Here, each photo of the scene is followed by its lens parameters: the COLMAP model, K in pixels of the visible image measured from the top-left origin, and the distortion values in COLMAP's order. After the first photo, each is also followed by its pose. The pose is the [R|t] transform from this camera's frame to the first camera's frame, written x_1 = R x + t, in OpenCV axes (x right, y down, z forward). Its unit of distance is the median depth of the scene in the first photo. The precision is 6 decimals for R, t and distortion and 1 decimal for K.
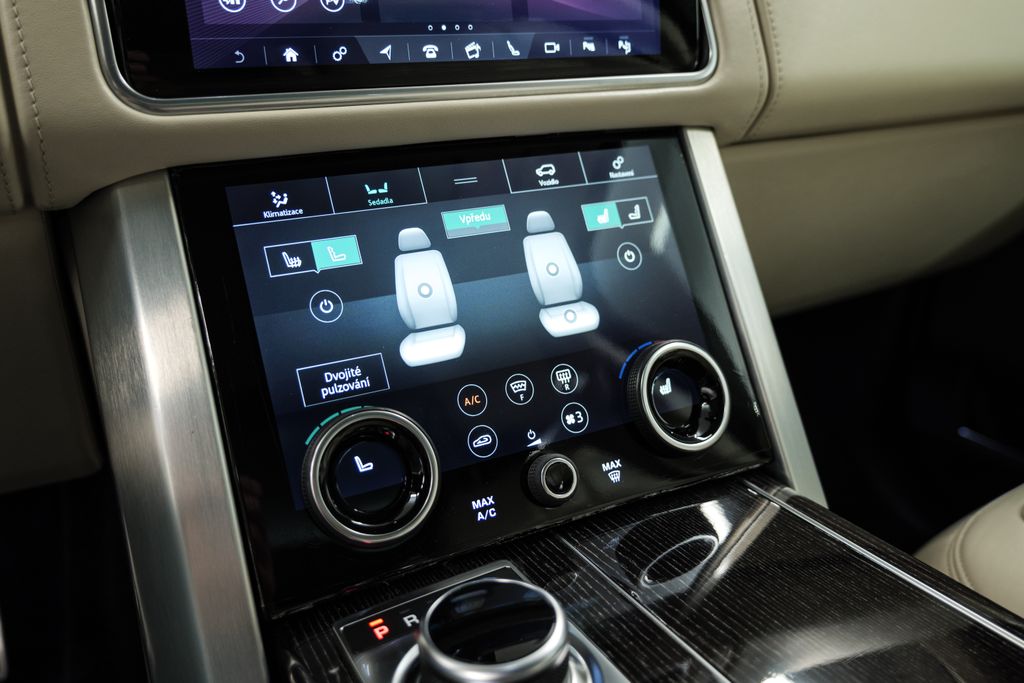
lens RADIAL K [[859.3, 0, 511.2], [0, 859.3, 324.4], [0, 0, 1]] dist [0.000594, 0.004813]
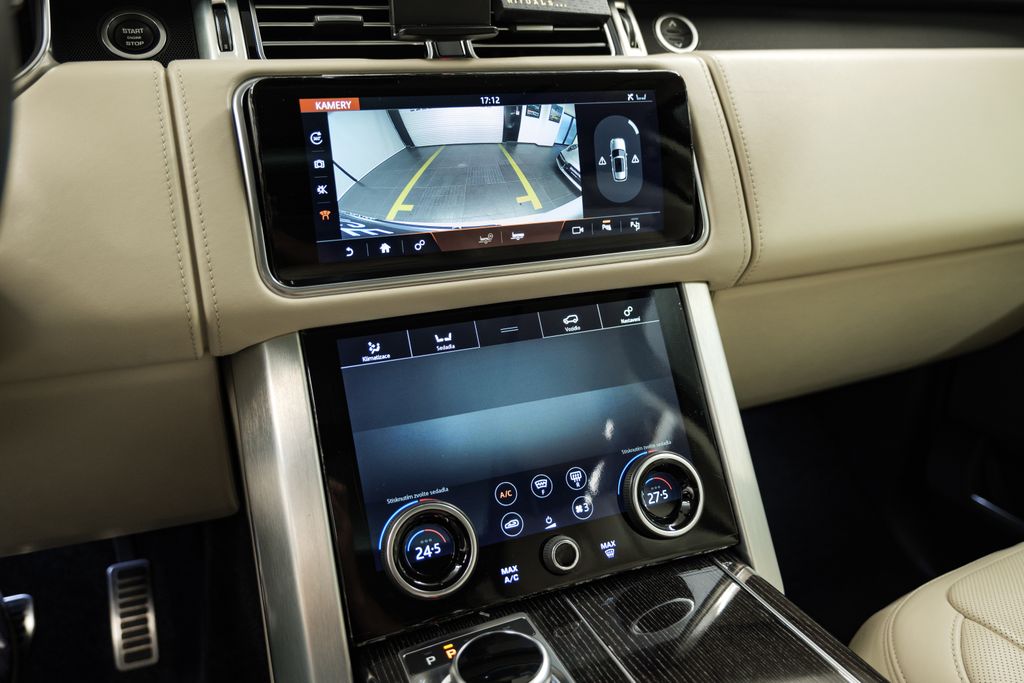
lens RADIAL K [[826.4, 0, 534.0], [0, 826.4, 341.2], [0, 0, 1]] dist [0.004192, -0.002803]
pose [[0.995664, 0.035279, -0.086075, 0.105128], [-0.035321, 0.999375, 0.001035, -0.159715], [0.086058, 0.002010, 0.996288, -0.319797]]
